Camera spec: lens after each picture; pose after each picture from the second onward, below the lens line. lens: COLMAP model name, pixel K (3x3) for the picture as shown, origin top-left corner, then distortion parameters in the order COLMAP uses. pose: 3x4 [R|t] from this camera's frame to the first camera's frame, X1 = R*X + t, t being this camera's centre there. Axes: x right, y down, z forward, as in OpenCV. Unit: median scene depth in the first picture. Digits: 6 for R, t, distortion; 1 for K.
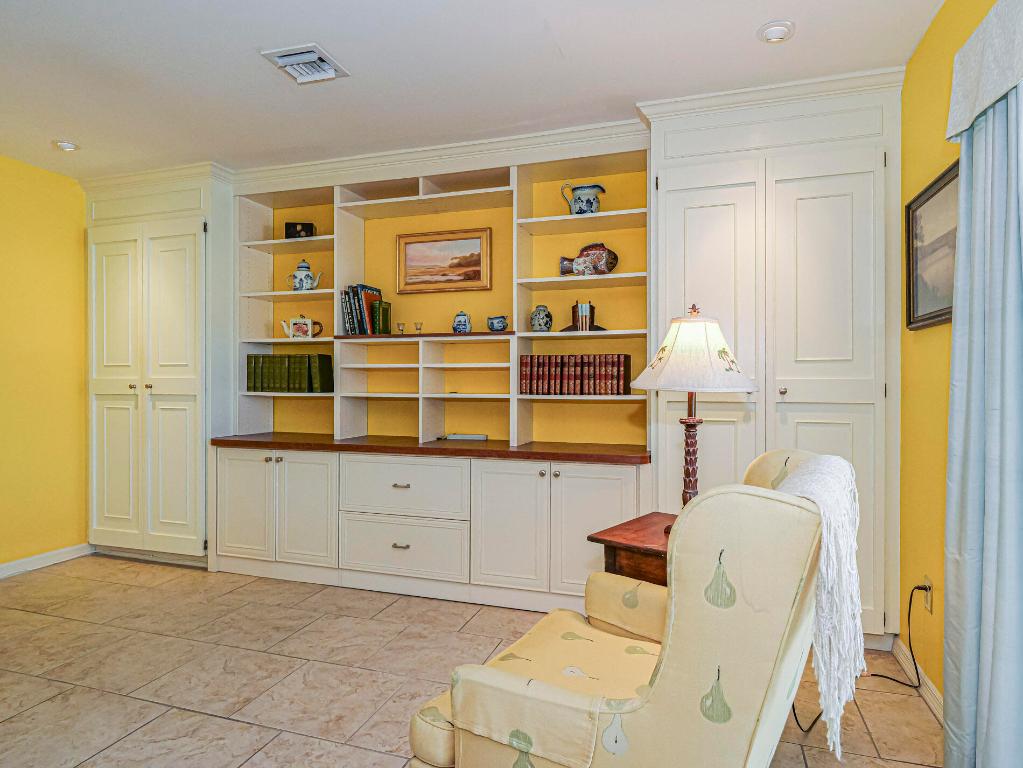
lens RADIAL K [[615.7, 0, 511.5], [0, 615.7, 384.0], [0, 0, 1]] dist [0.003700, -0.000077]
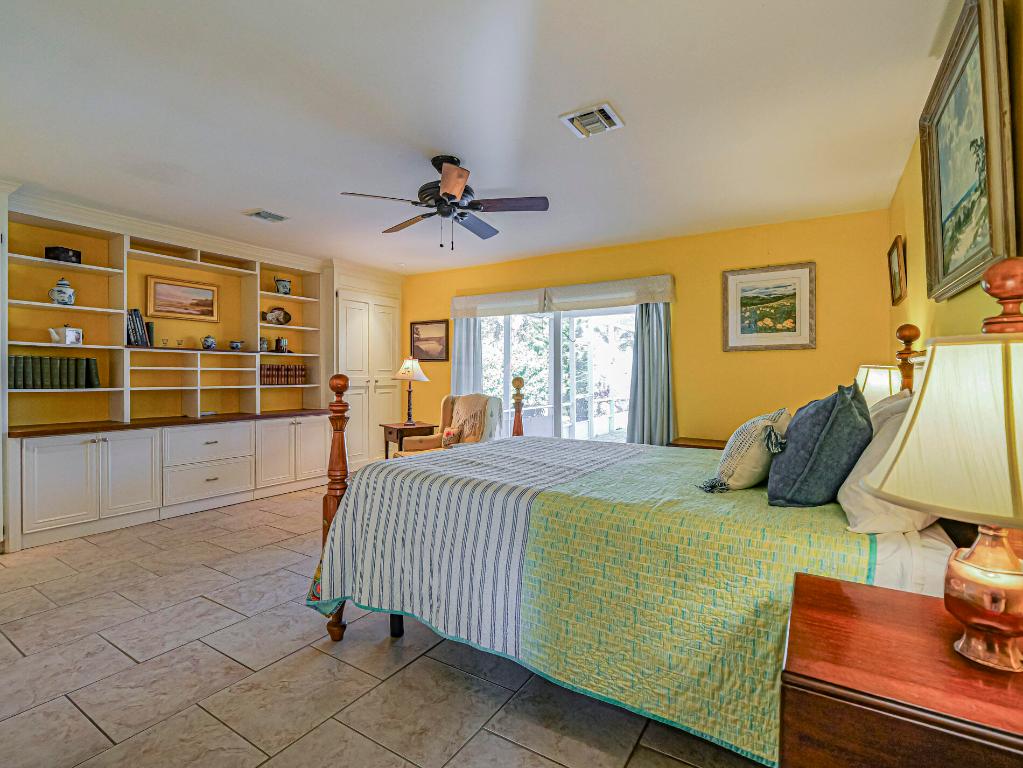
lens RADIAL K [[484.7, 0, 511.6], [0, 484.7, 362.0], [0, 0, 1]] dist [-0.001244, -0.000238]
pose [[0.246384, 0.025966, 0.968825, -1.148827], [0.002525, 0.999620, -0.027433, -0.011176], [-0.969169, 0.009206, 0.246224, -0.086638]]
